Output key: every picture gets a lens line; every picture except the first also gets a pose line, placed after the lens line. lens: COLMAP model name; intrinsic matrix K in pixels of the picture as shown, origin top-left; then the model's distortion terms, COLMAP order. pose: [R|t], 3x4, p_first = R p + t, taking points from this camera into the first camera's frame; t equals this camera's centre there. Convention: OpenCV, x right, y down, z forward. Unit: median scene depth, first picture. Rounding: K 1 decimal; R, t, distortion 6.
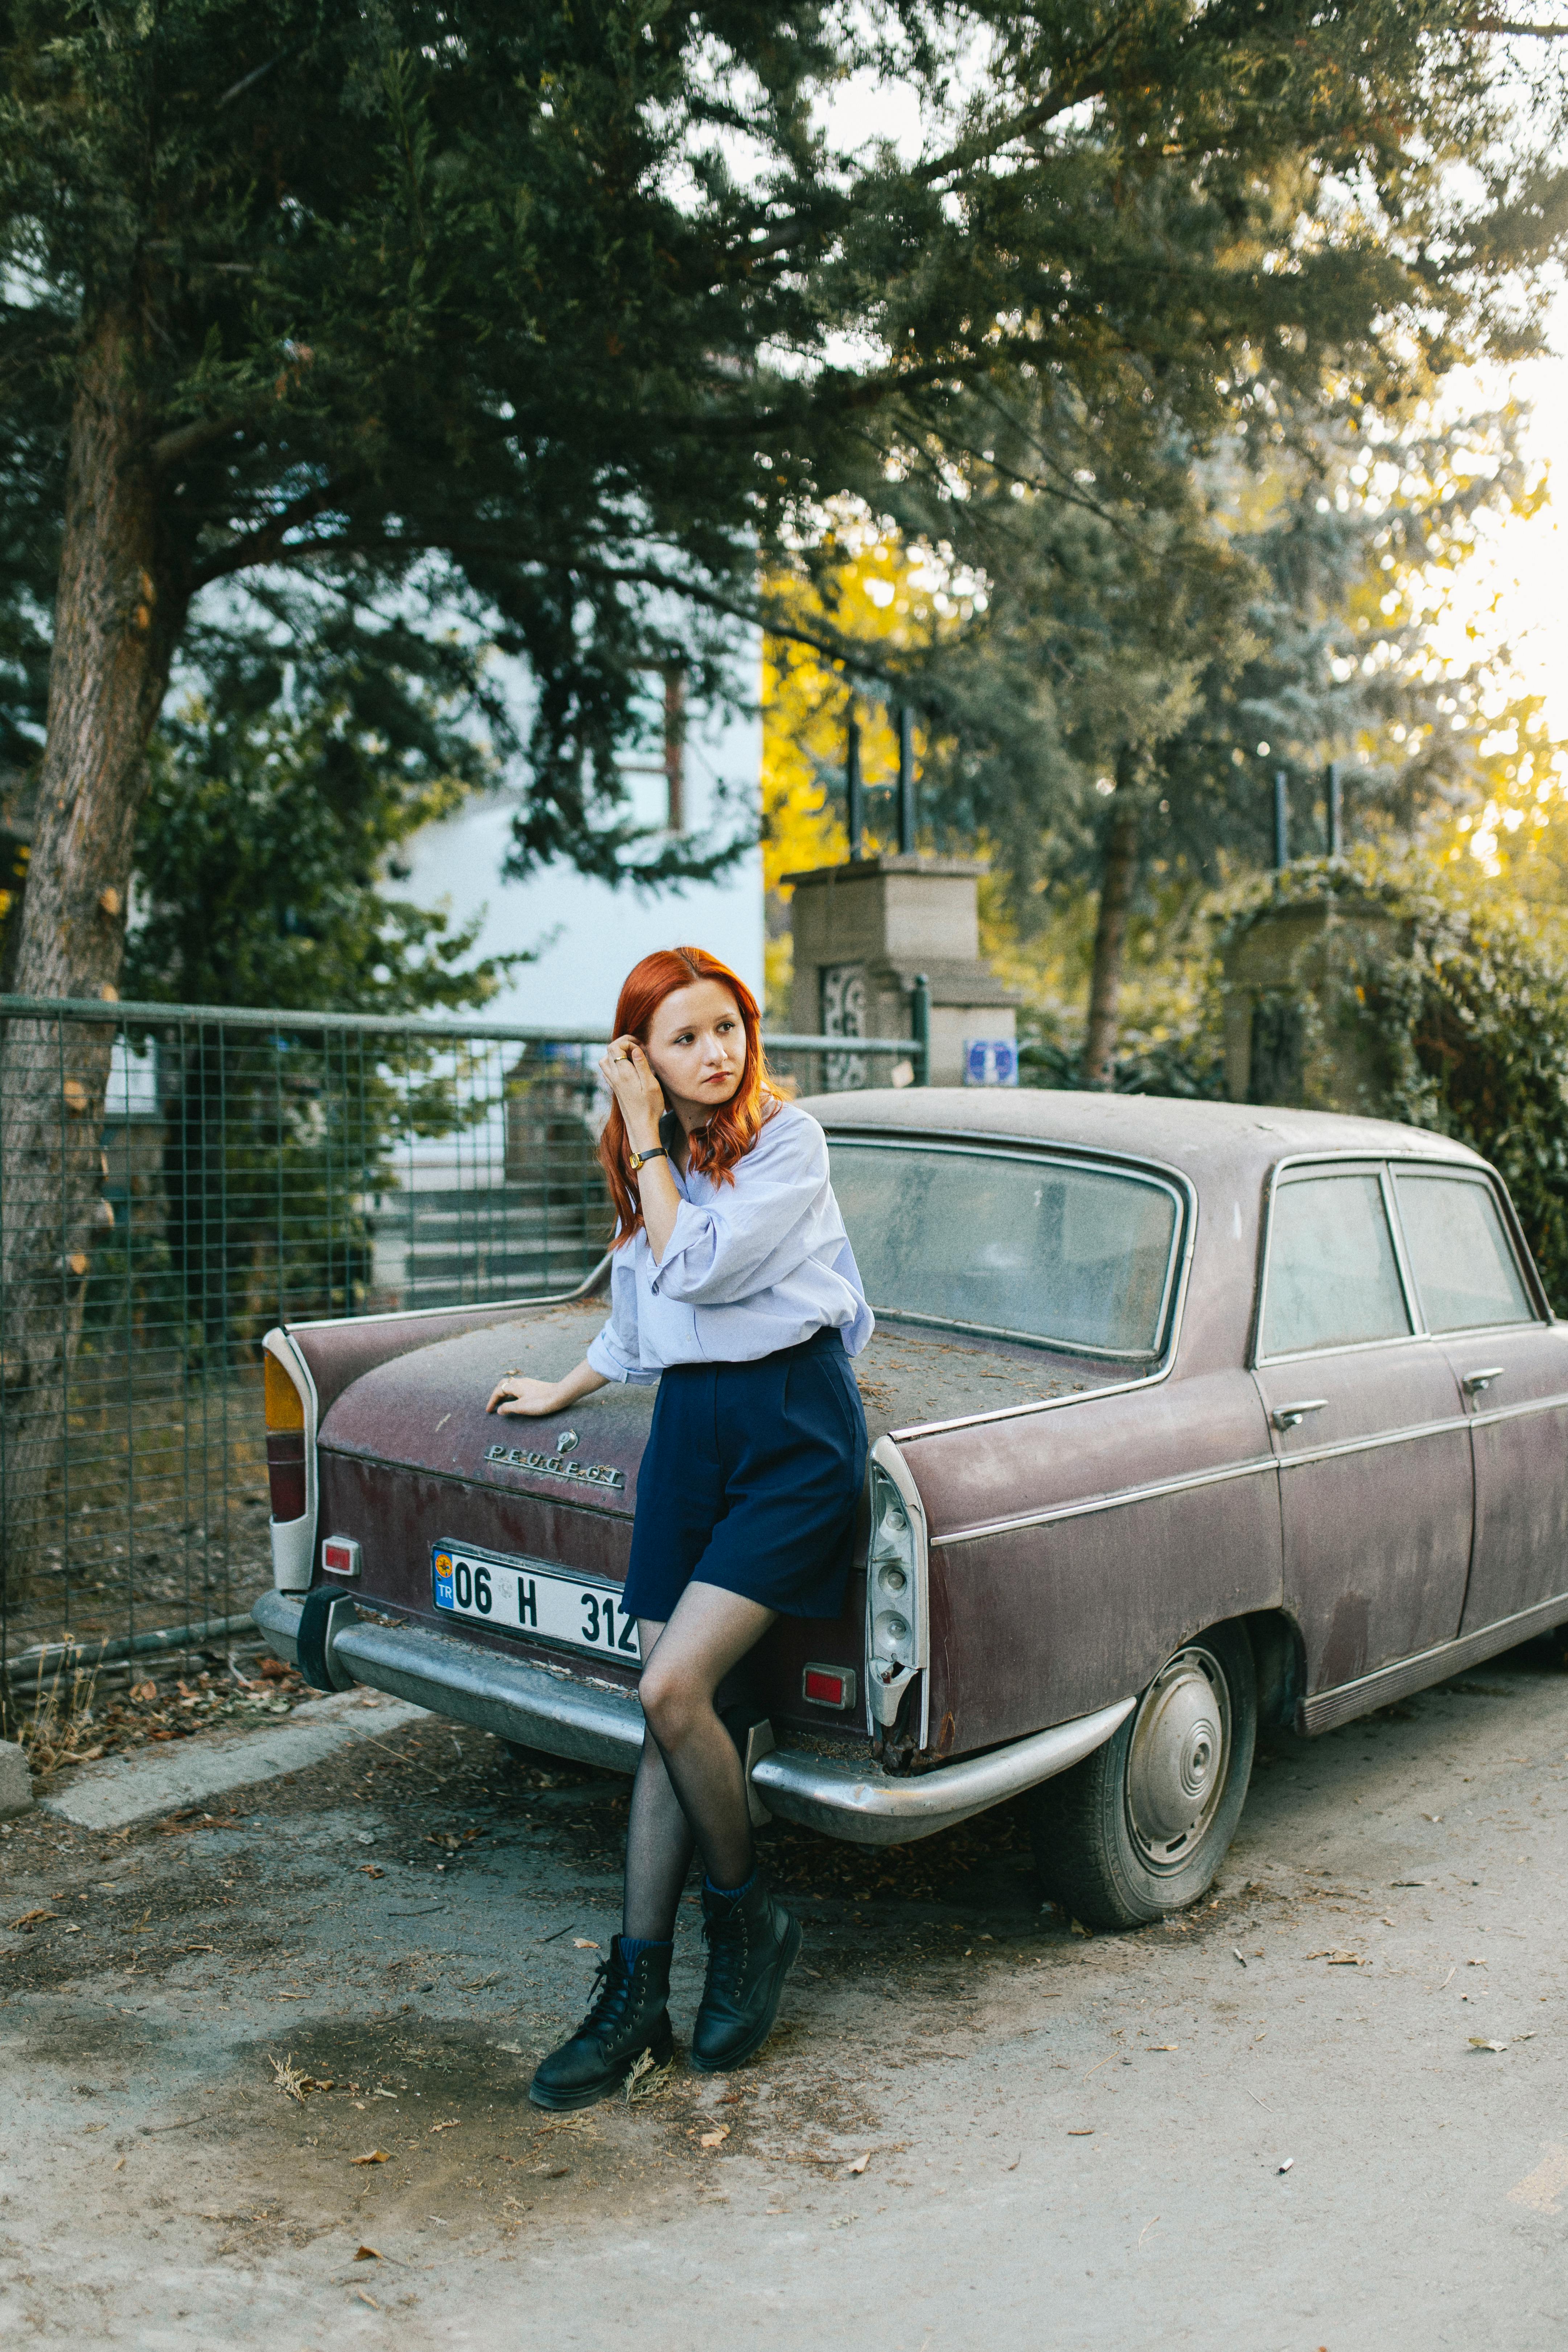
lens RADIAL K [[2315.0, 0, 784.0], [0, 2315.0, 1176.0], [0, 0, 1]] dist [-0.008352, 0.008069]
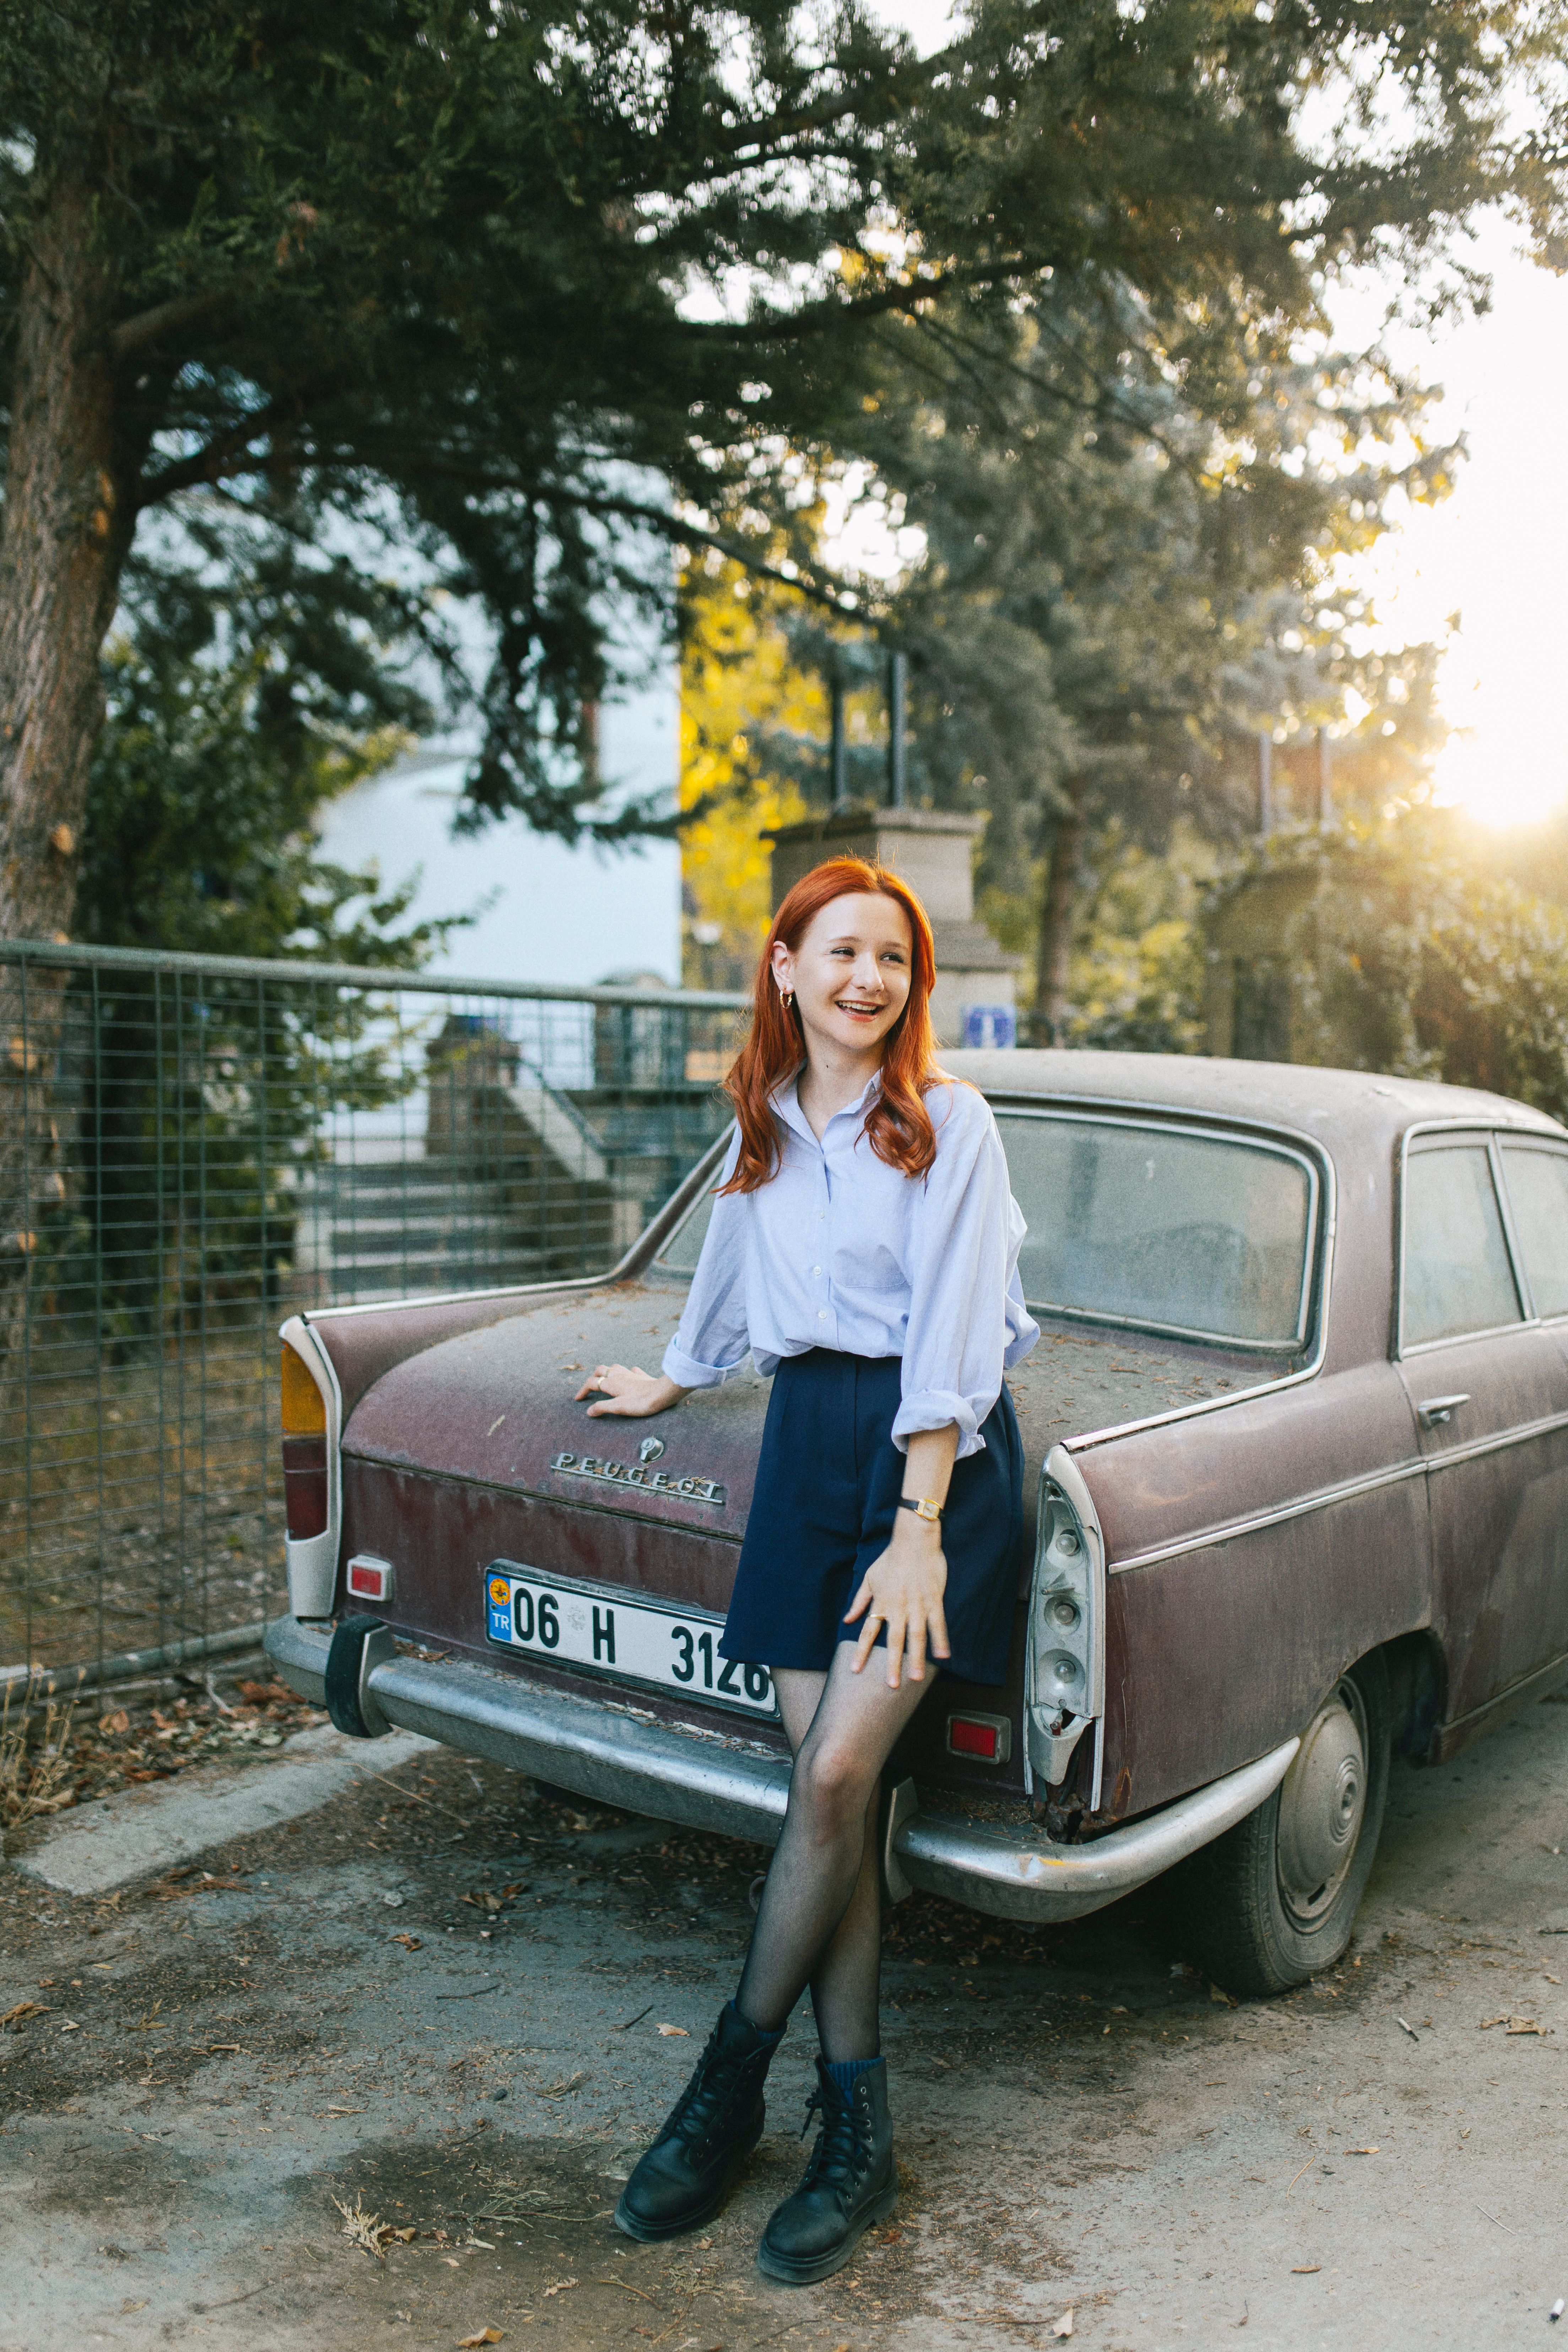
lens RADIAL K [[2266.3, 0, 781.9], [0, 2266.3, 1174.1], [0, 0, 1]] dist [-0.007218, 0.007541]
pose [[0.998398, 0.002959, 0.056509, -0.070847], [-0.003409, 0.999963, 0.007865, 0.004425], [-0.056484, -0.008045, 0.998371, 0.119207]]
